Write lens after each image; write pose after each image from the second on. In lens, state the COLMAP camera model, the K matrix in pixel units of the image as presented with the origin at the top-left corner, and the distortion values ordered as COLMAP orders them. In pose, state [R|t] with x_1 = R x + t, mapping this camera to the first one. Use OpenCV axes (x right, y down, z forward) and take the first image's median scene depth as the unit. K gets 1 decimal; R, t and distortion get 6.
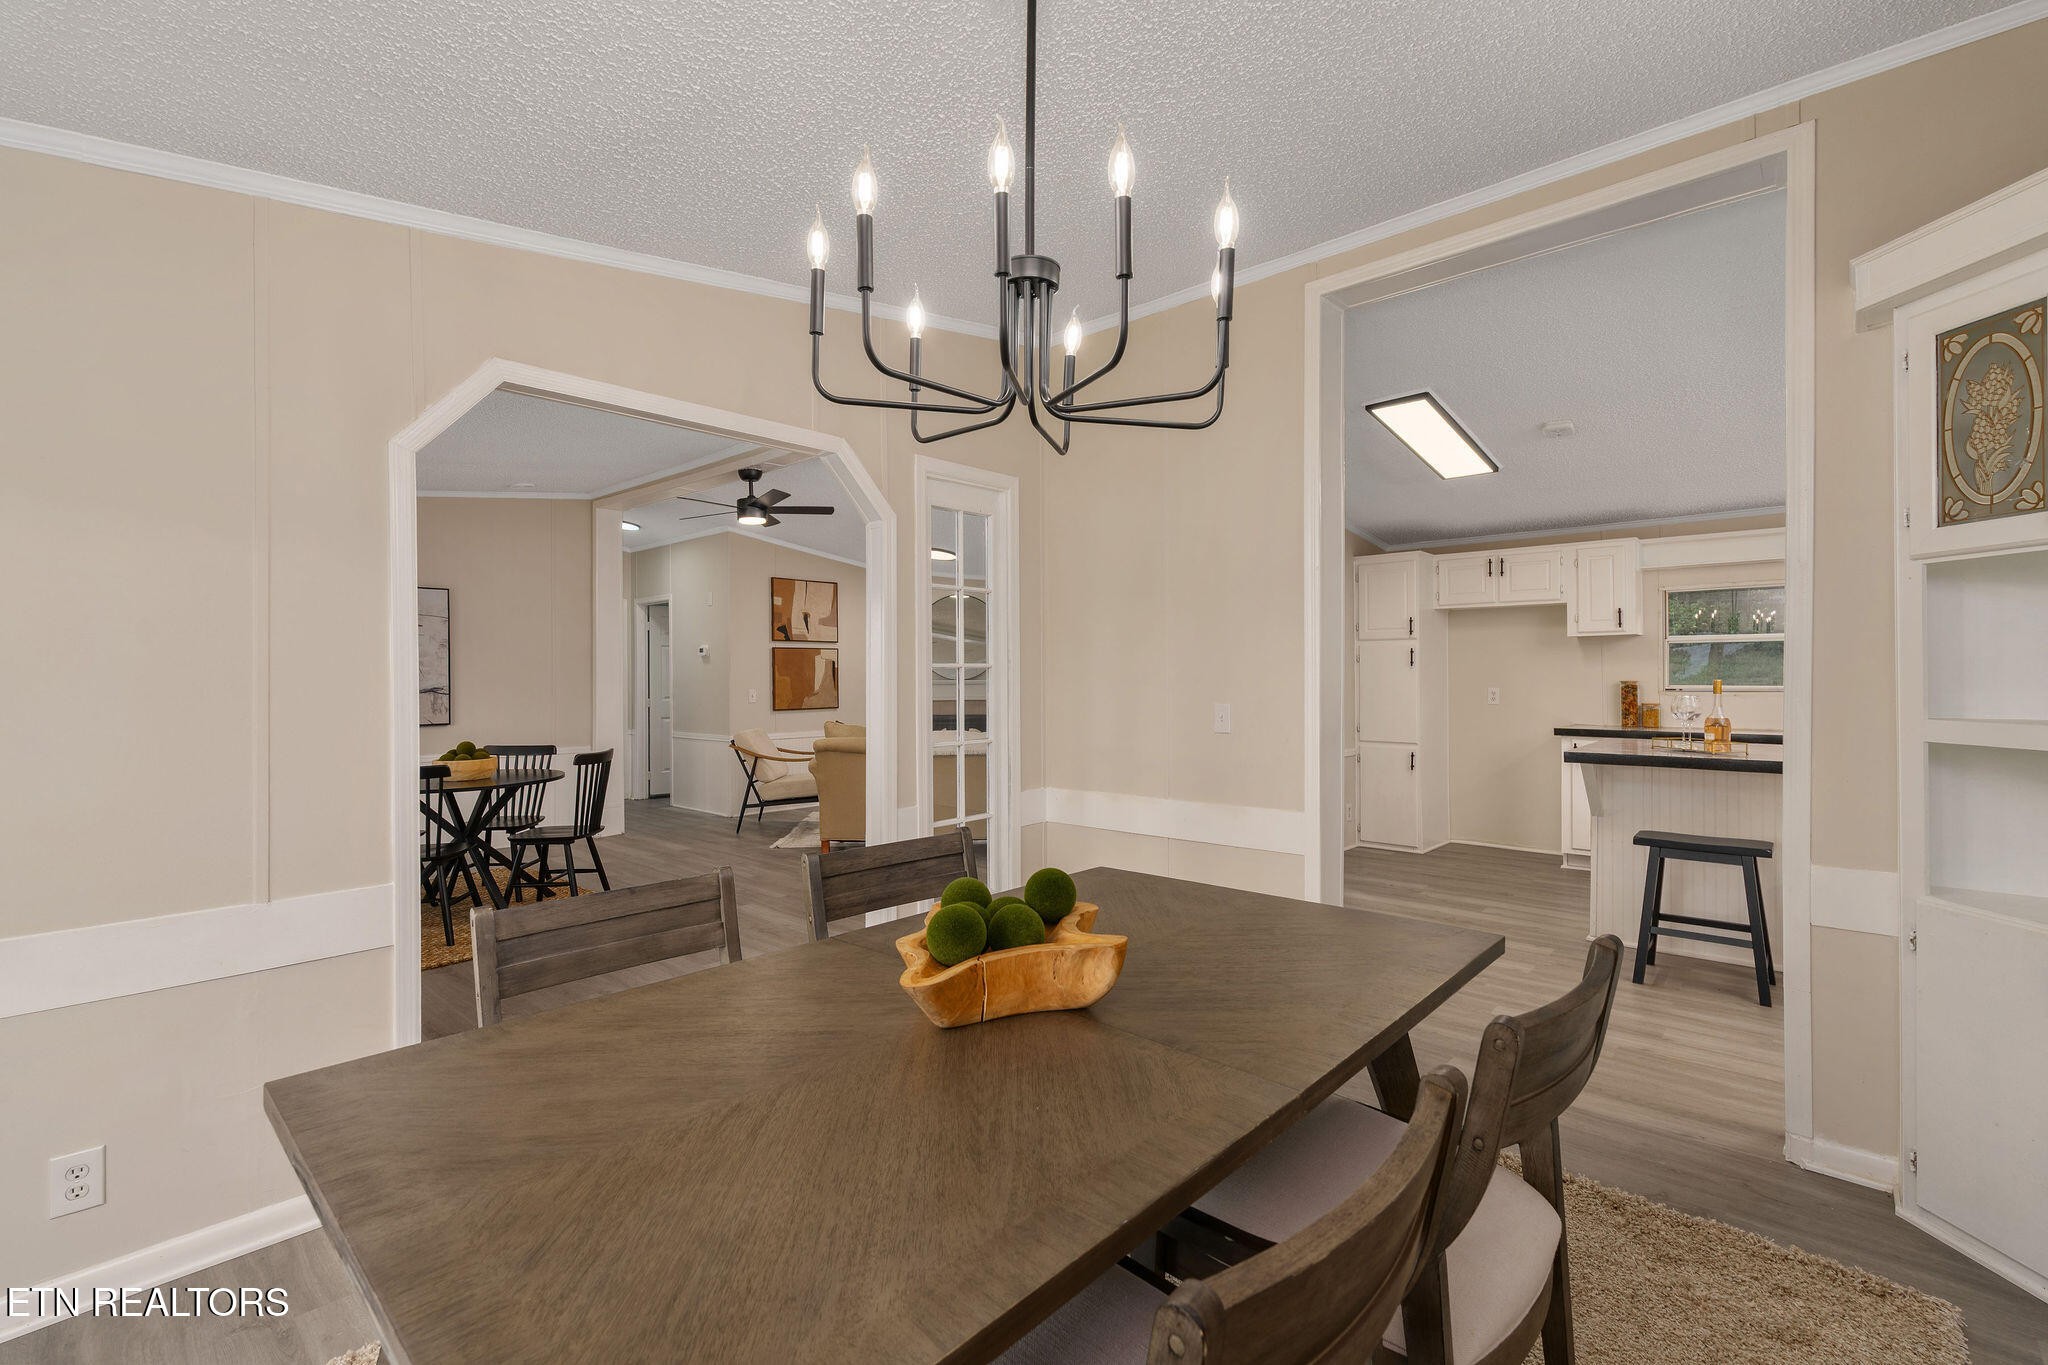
lens RADIAL K [[930.6, 0, 1024.0], [0, 930.6, 682.5], [0, 0, 1]] dist [-0.002729, 0.000098]
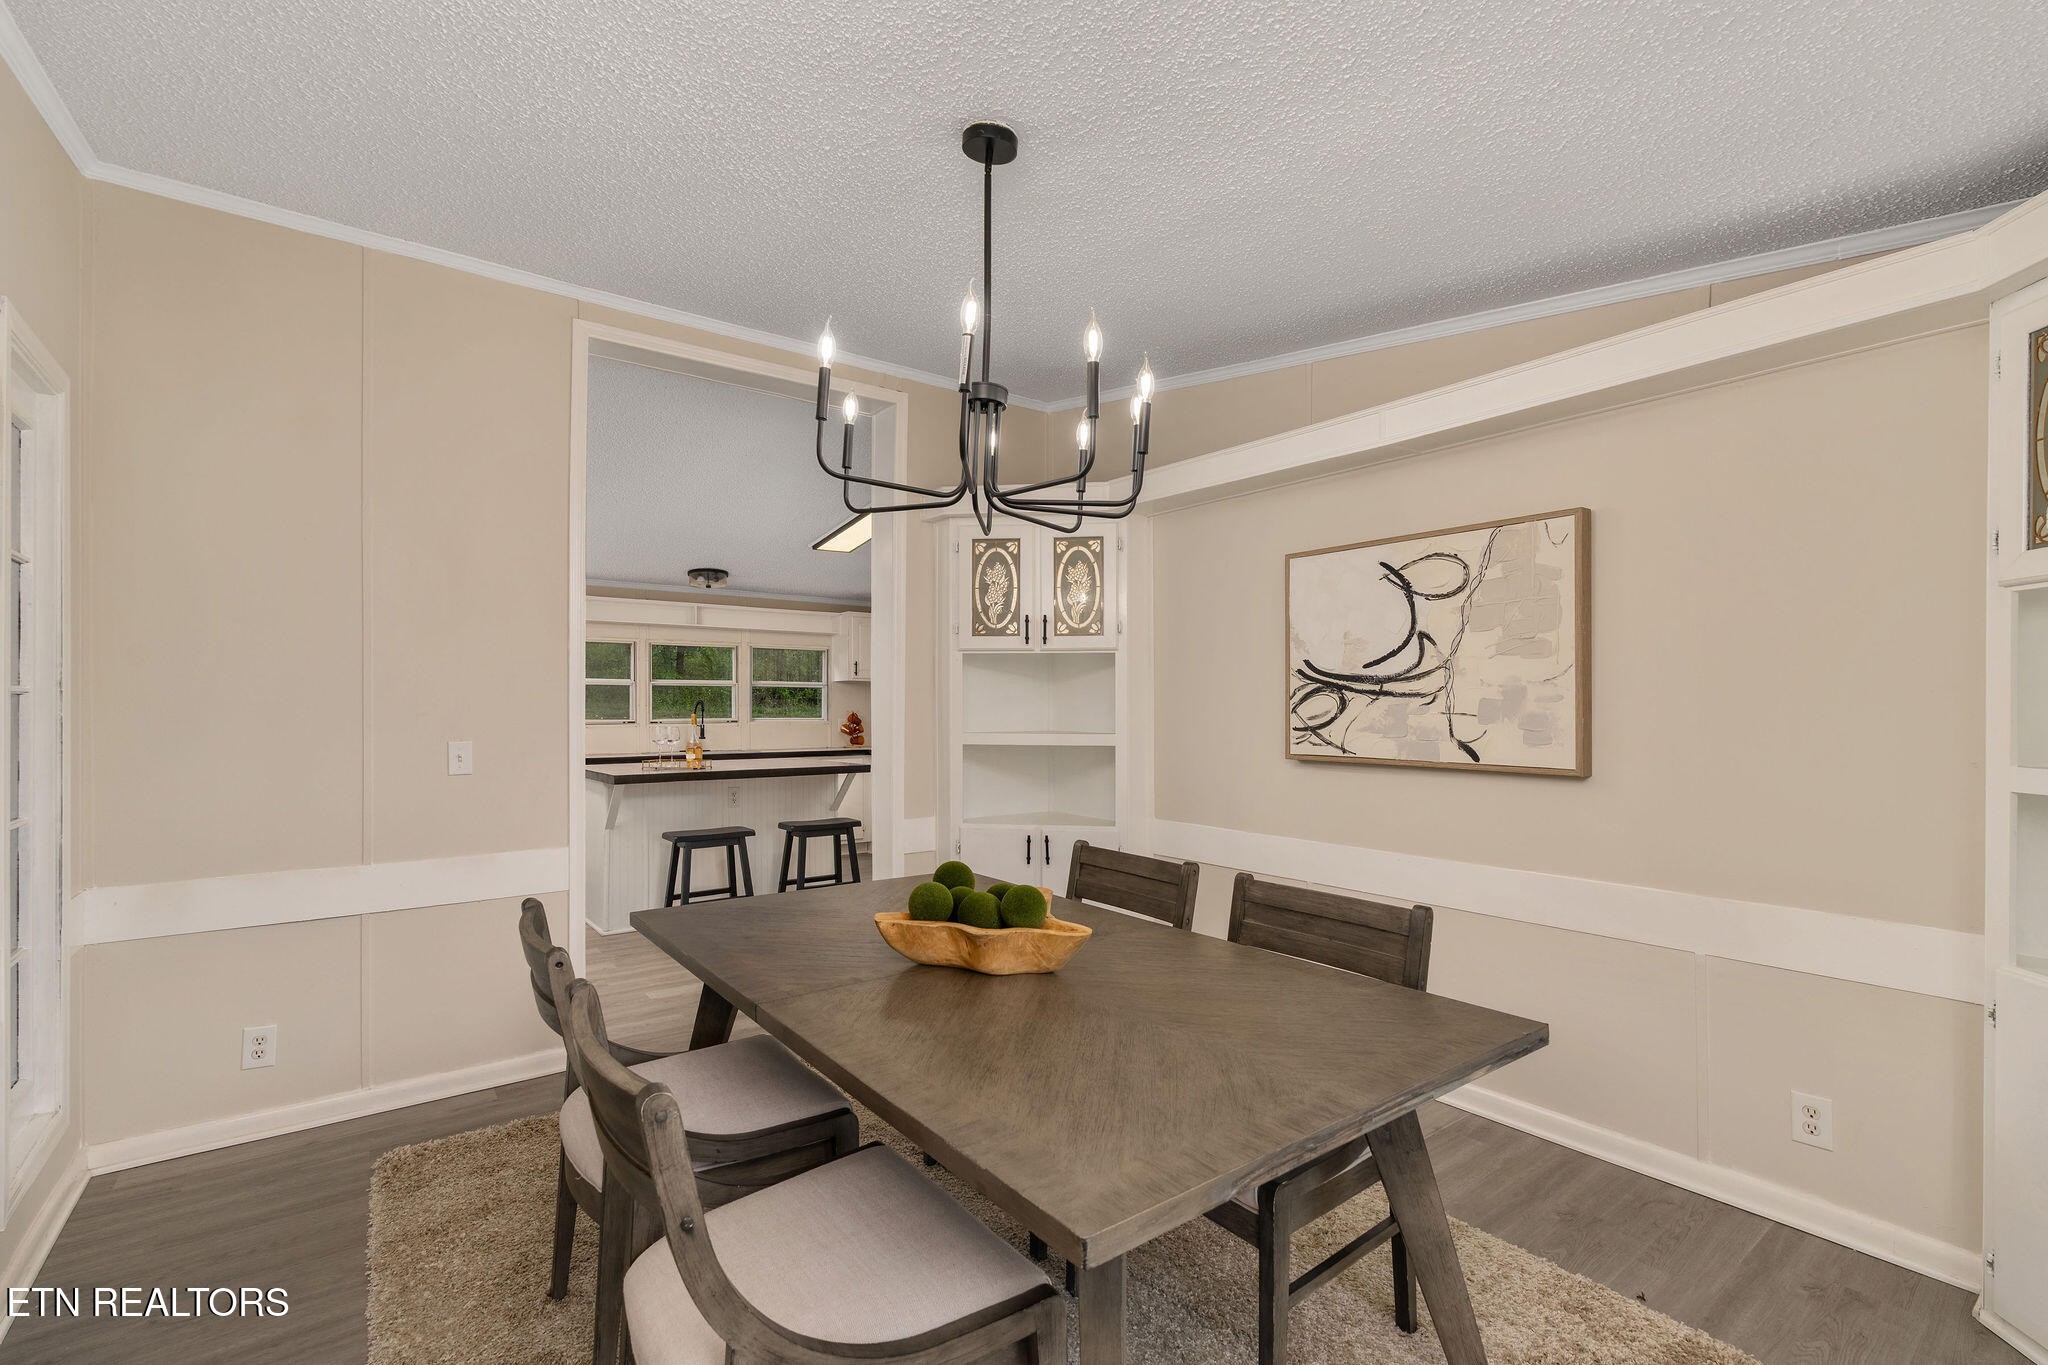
lens RADIAL K [[911.0, 0, 1023.3], [0, 911.0, 706.7], [0, 0, 1]] dist [-0.001575, 0.000016]
pose [[0.170282, 0.006205, 0.985376, -0.305510], [0.006292, 0.999953, -0.007384, -0.000855], [-0.985375, 0.007458, 0.170235, 0.190946]]
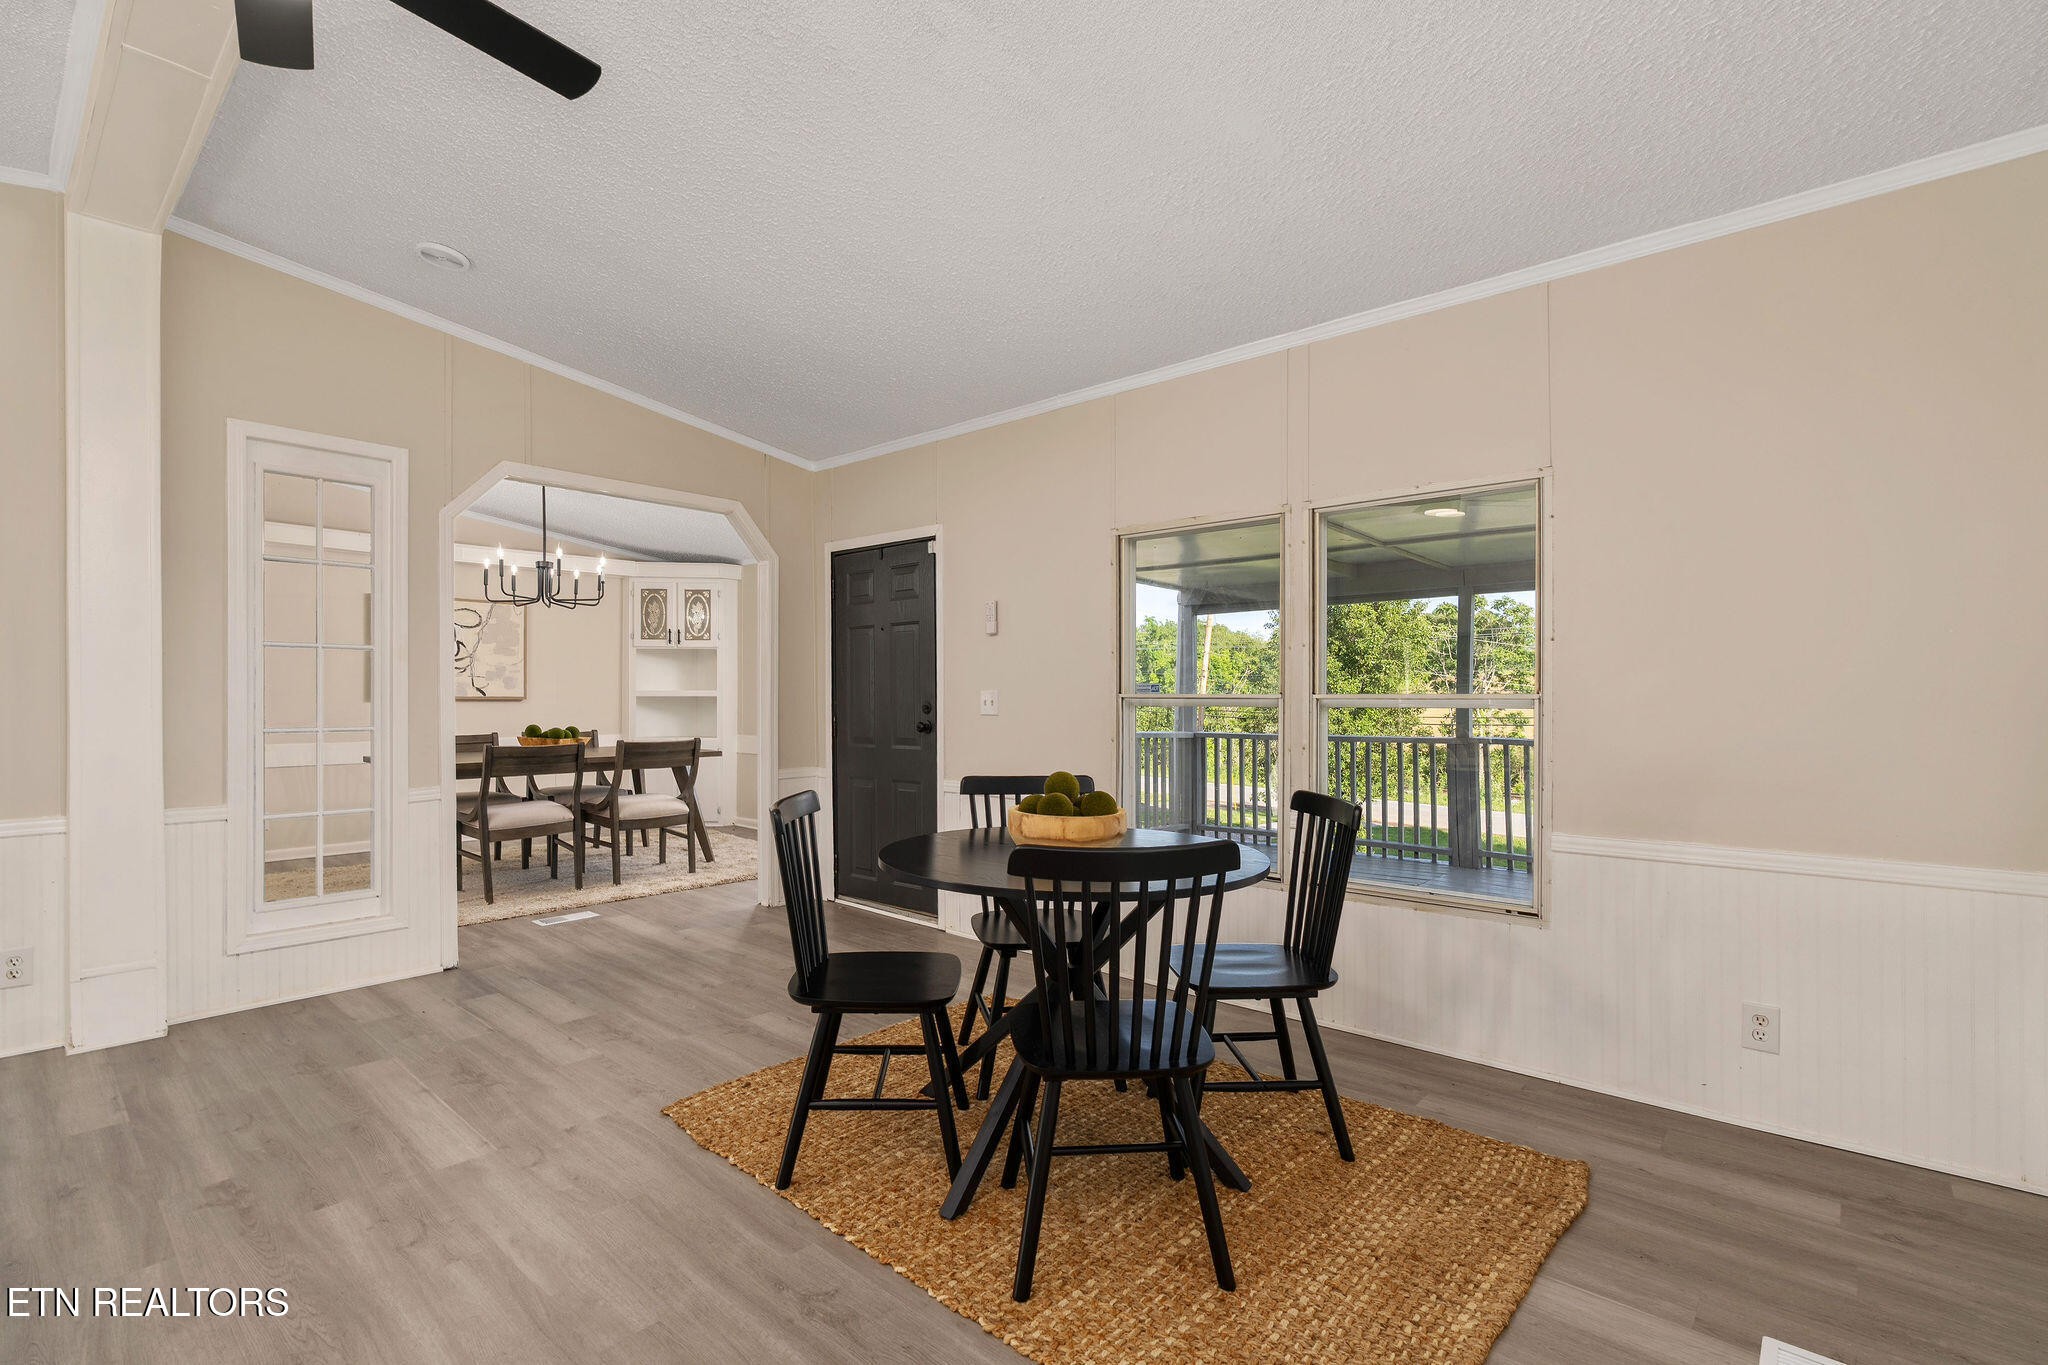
lens RADIAL K [[936.1, 0, 1023.8], [0, 936.1, 693.9], [0, 0, 1]] dist [-0.003319, -0.000166]
pose [[-0.999840, 0.004030, -0.017416, -0.459551], [0.003872, 0.999951, 0.009120, 0.013500], [0.017452, 0.009052, -0.999807, 1.167964]]
